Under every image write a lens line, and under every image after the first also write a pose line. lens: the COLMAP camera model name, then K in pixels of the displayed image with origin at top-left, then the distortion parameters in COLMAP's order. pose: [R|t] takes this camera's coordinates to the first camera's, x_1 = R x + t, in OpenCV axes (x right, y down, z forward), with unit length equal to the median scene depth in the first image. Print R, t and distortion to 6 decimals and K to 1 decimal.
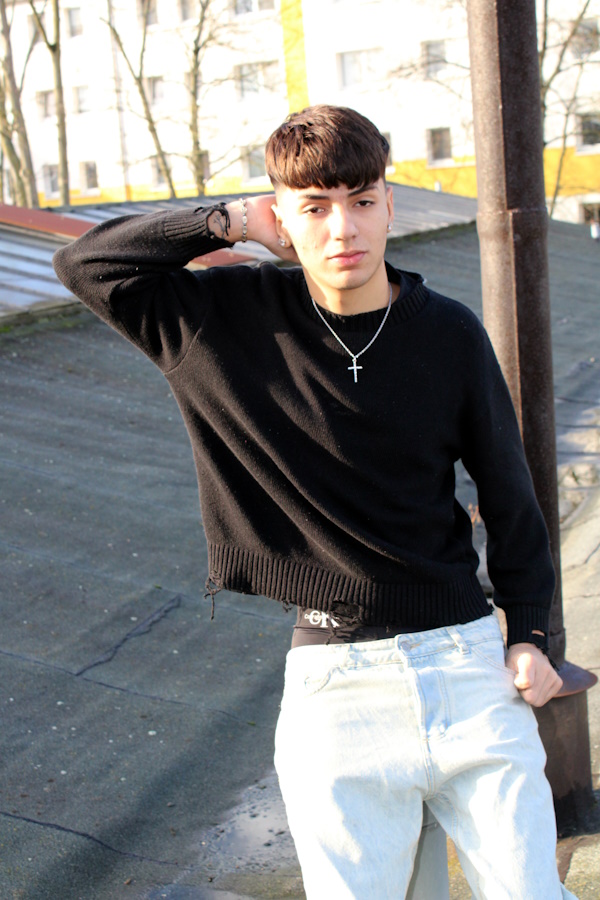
lens RADIAL K [[1630.7, 0, 300.0], [0, 1630.7, 450.0], [0, 0, 1]] dist [0.183478, 0.094313]
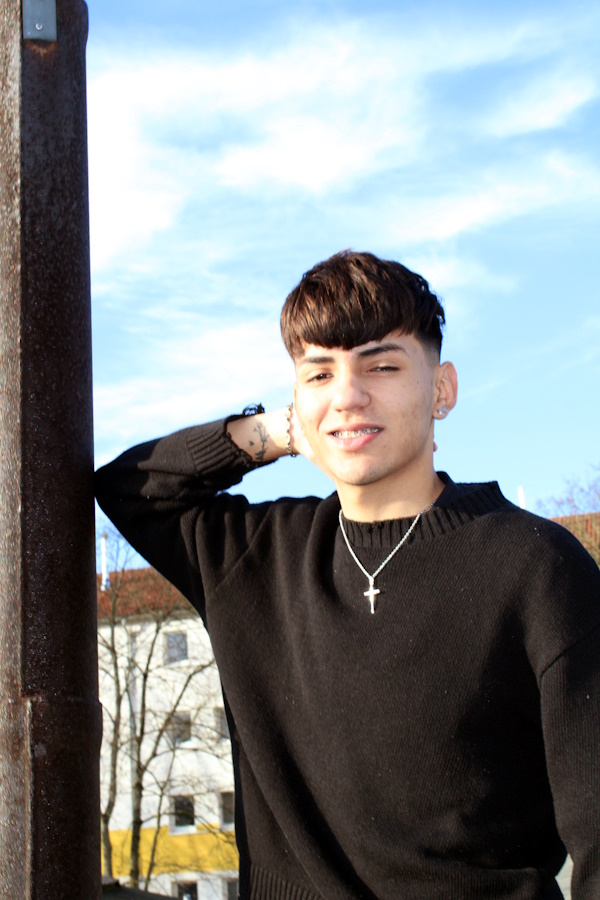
lens RADIAL K [[1369.8, 0, 300.0], [0, 1369.8, 450.0], [0, 0, 1]] dist [-0.019552, -0.021505]
pose [[0.967618, 0.097636, 0.232770, 0.103871], [0.016995, 0.894869, -0.446006, -0.021074], [-0.251845, 0.435519, 0.864232, 0.573927]]
